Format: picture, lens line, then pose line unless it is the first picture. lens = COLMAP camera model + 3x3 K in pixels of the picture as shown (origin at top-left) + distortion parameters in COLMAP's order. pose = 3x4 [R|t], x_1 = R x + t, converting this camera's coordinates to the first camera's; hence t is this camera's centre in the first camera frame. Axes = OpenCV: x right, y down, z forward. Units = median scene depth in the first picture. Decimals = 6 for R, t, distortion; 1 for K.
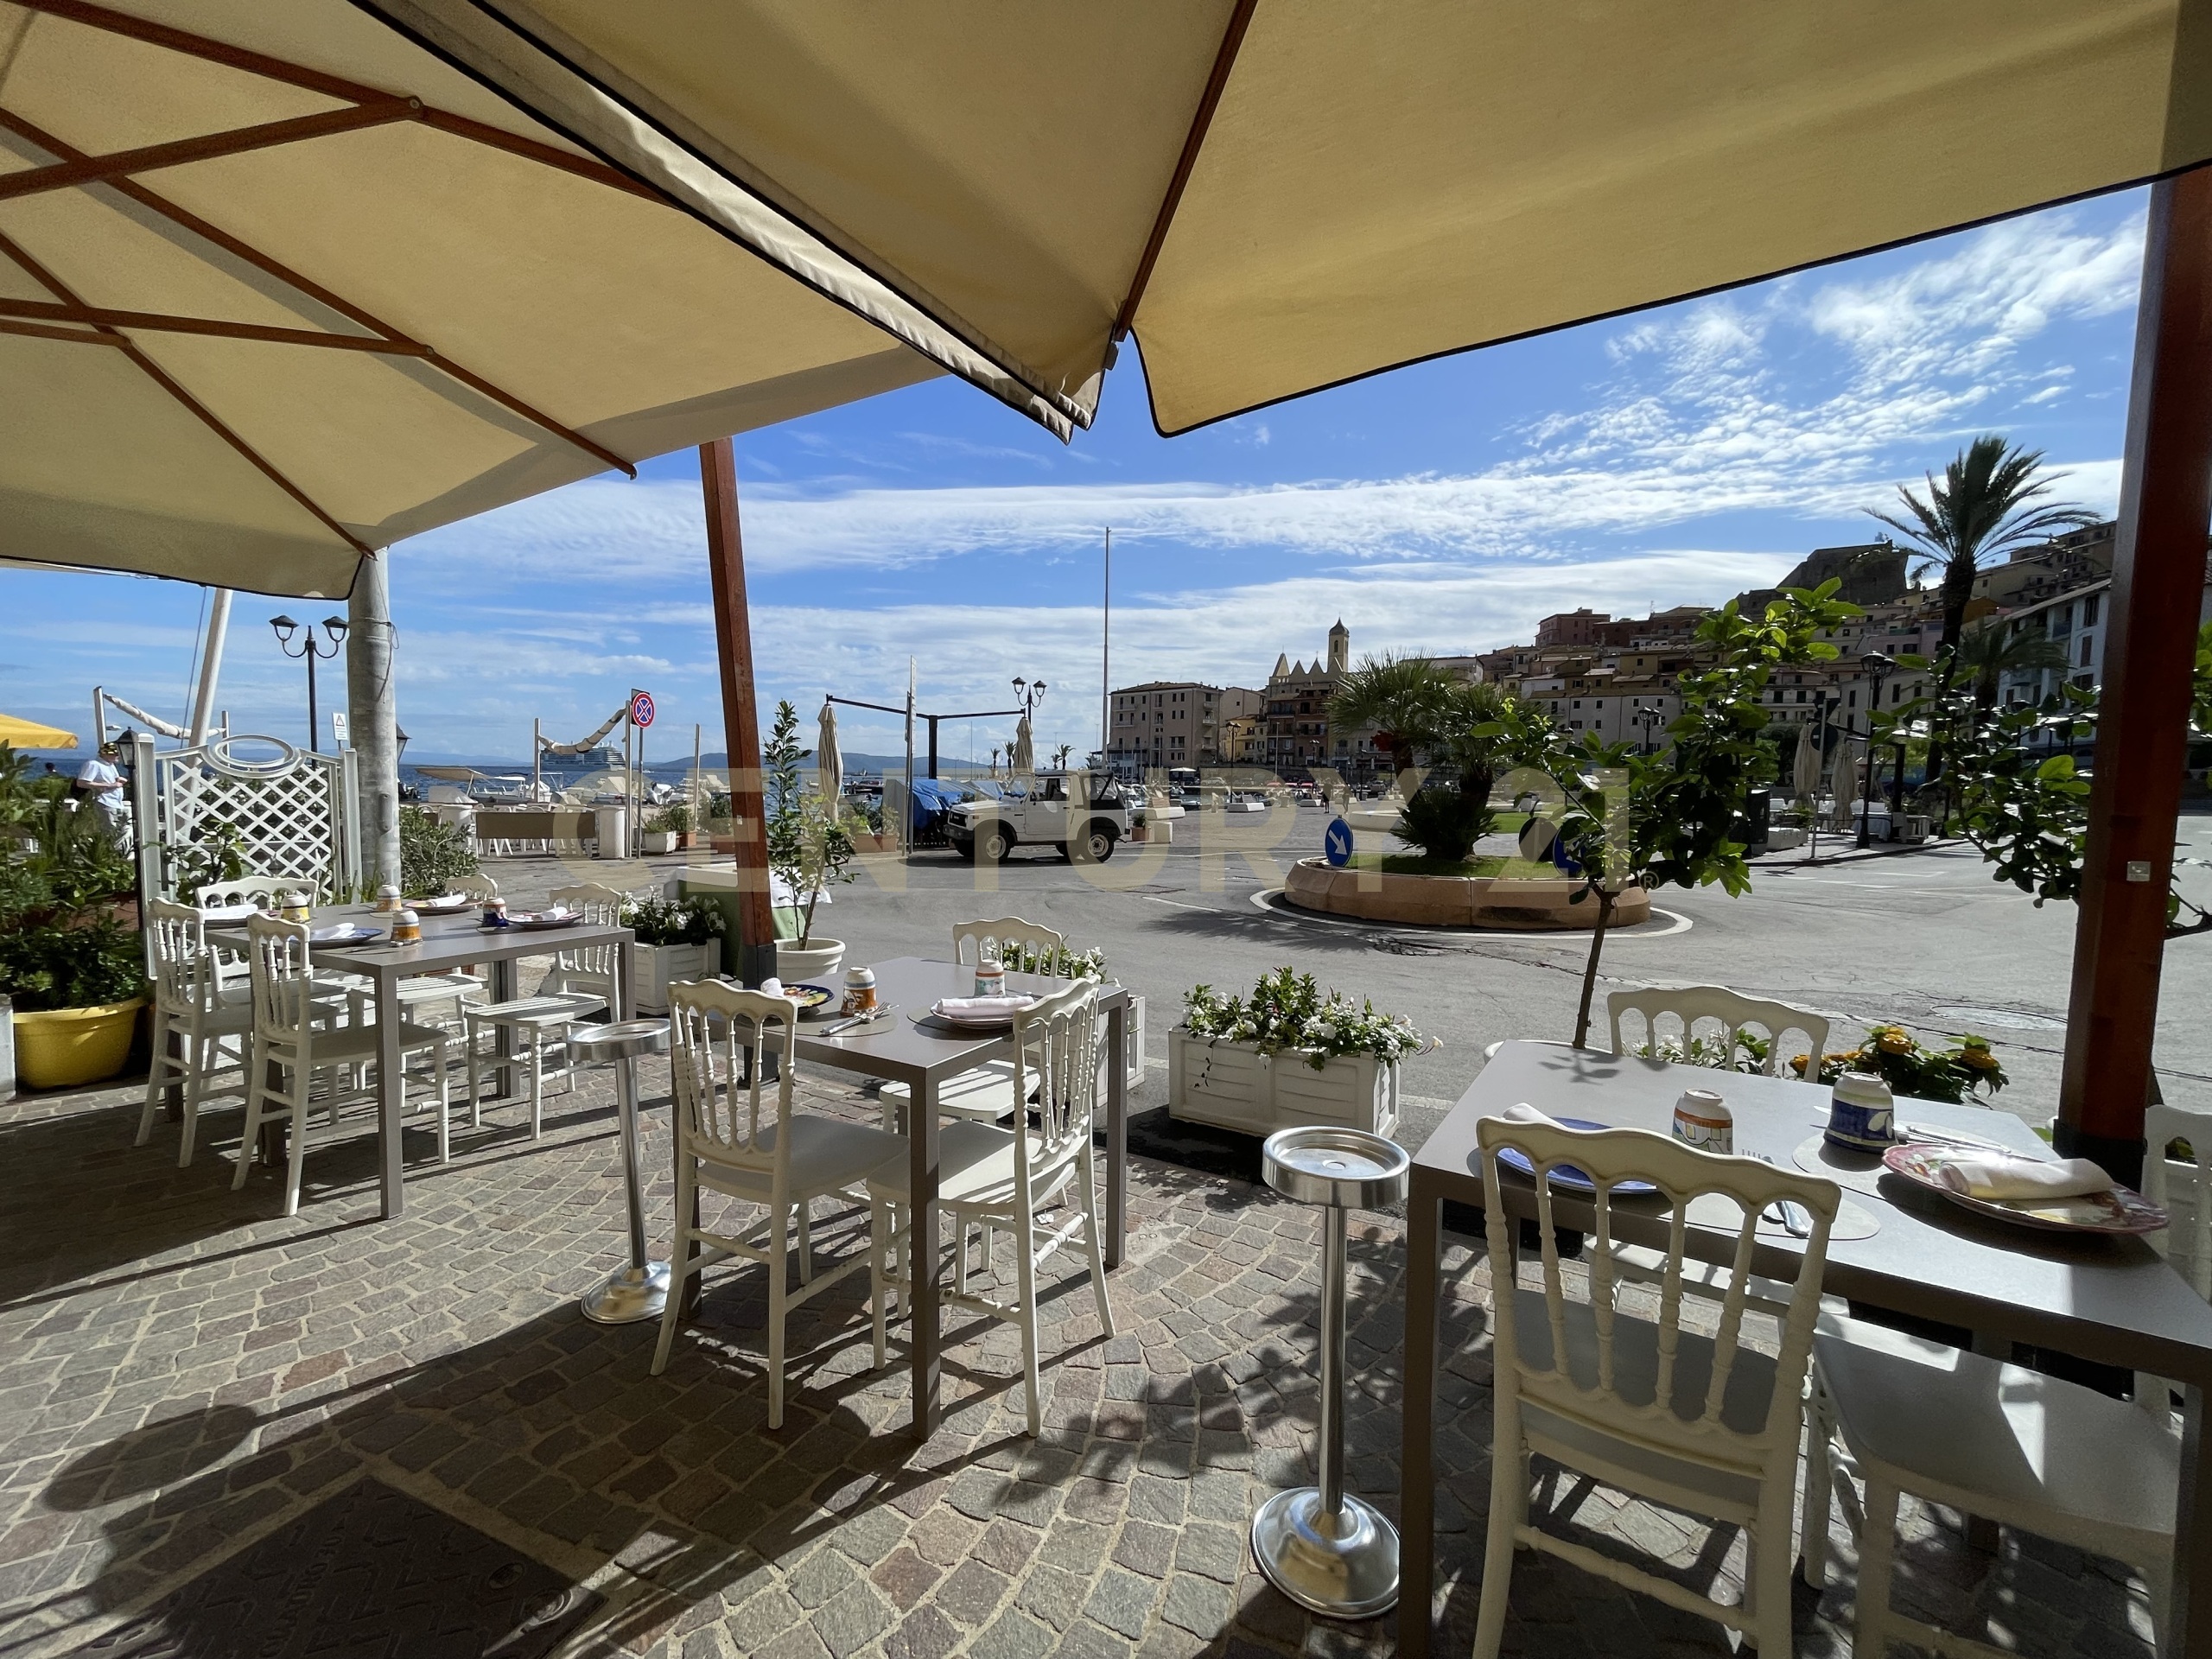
lens RADIAL K [[881.7, 0, 1095.8], [0, 881.7, 833.1], [0, 0, 1]] dist [0.016693, -0.006033]
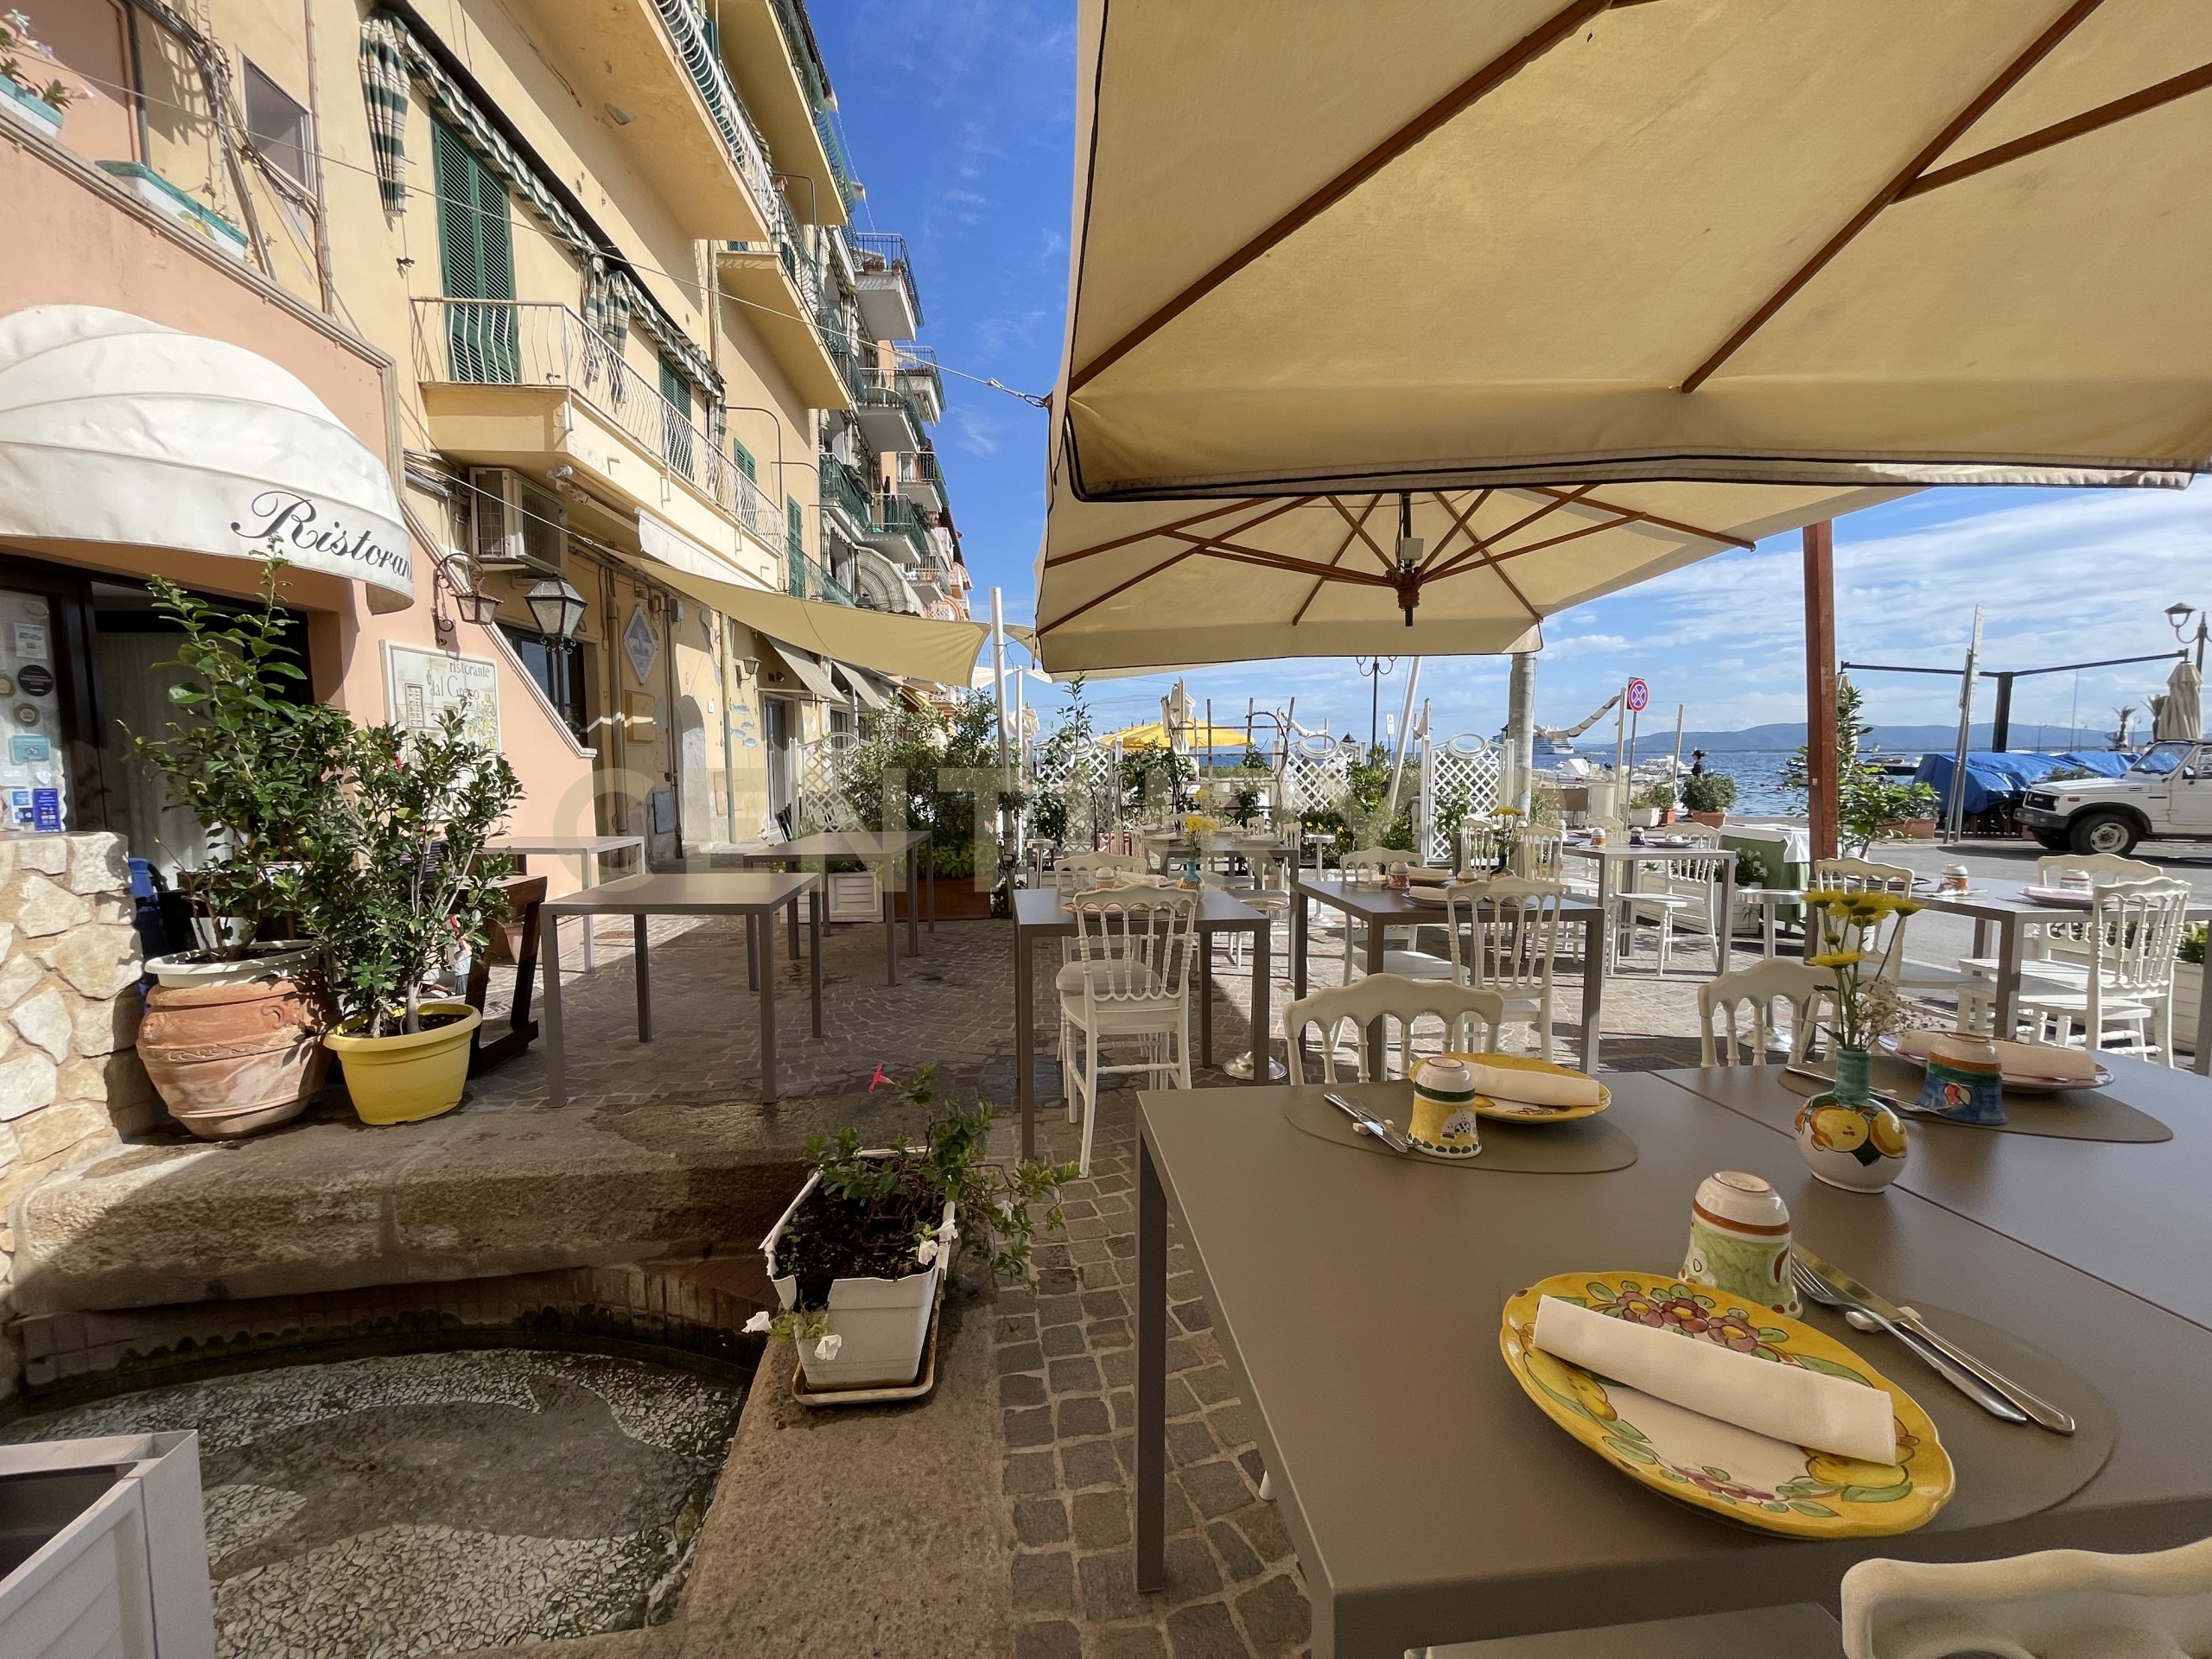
lens RADIAL K [[889.7, 0, 1108.2], [0, 889.7, 833.1], [0, 0, 1]] dist [-0.001641, -0.000404]
pose [[0.569519, 0.051696, -0.820351, 0.110681], [-0.034915, 0.998641, 0.038693, 0.053404], [0.821236, 0.006606, 0.570550, -0.724446]]
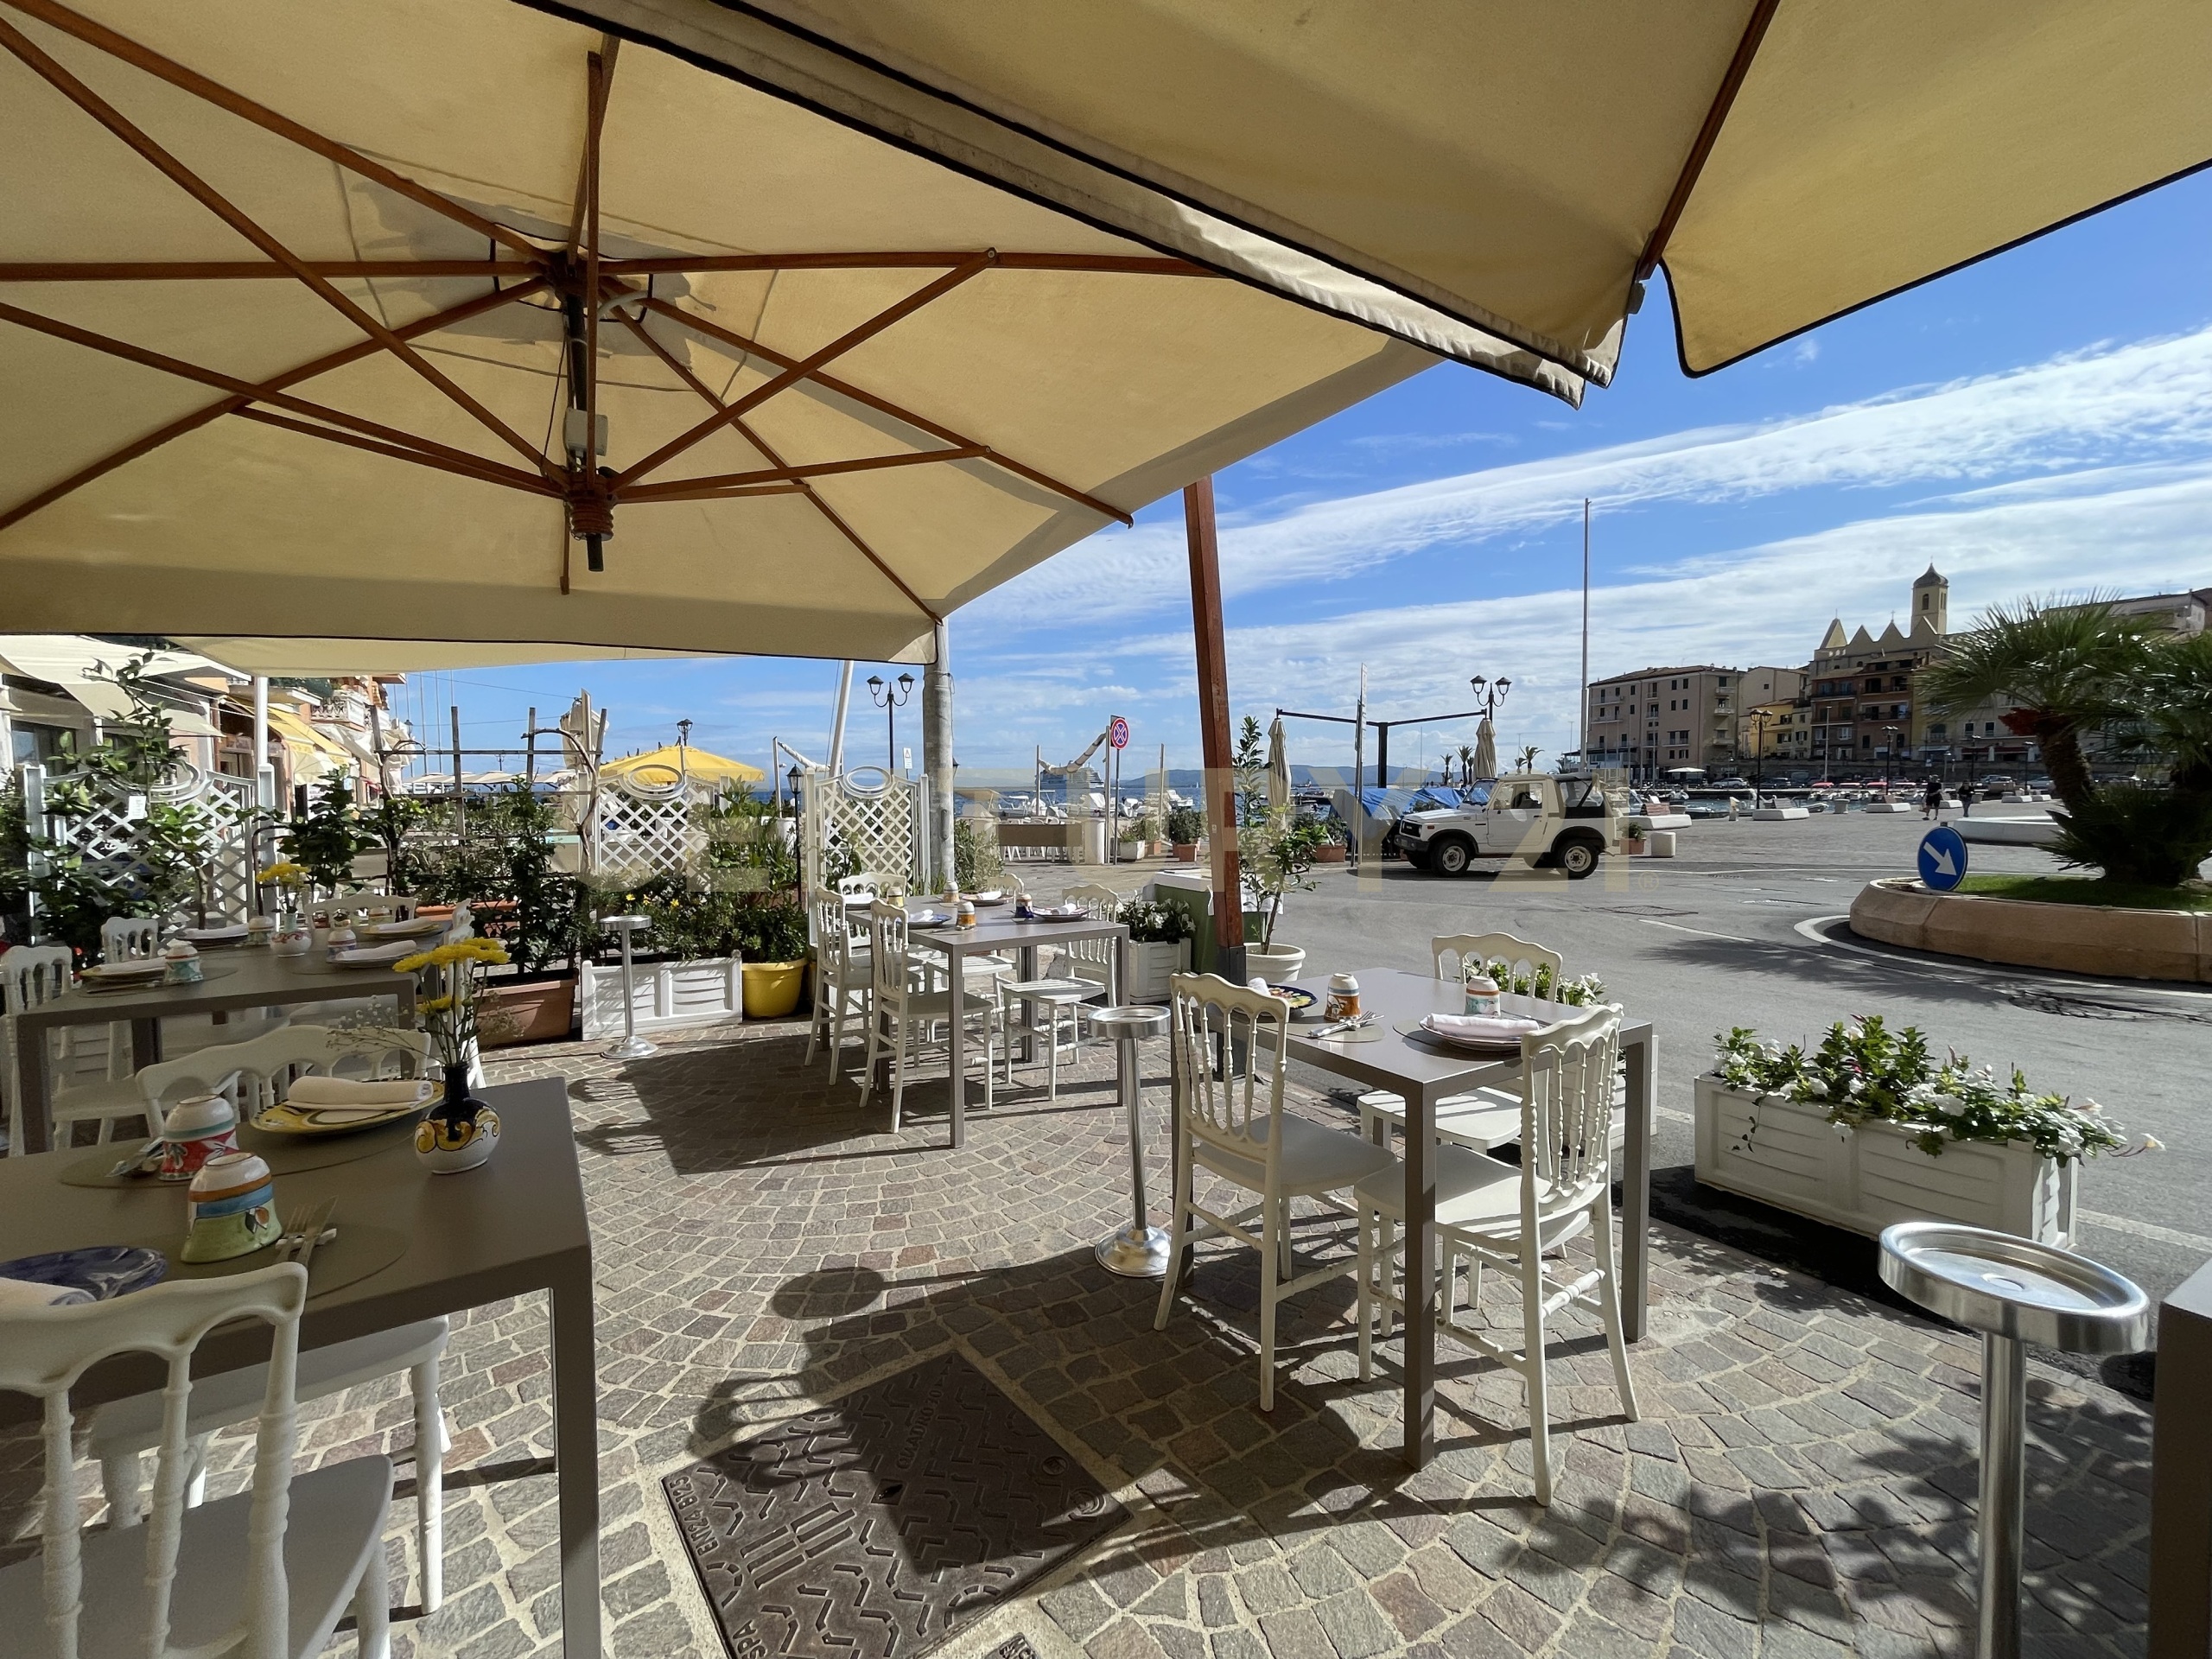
lens RADIAL K [[885.6, 0, 1110.5], [0, 885.6, 833.3], [0, 0, 1]] dist [0.003131, 0.000426]
pose [[0.888537, 0.000093, -0.458804, -0.024293], [-0.005528, 0.999930, -0.010503, 0.002956], [0.458771, 0.011869, 0.888475, -0.008727]]
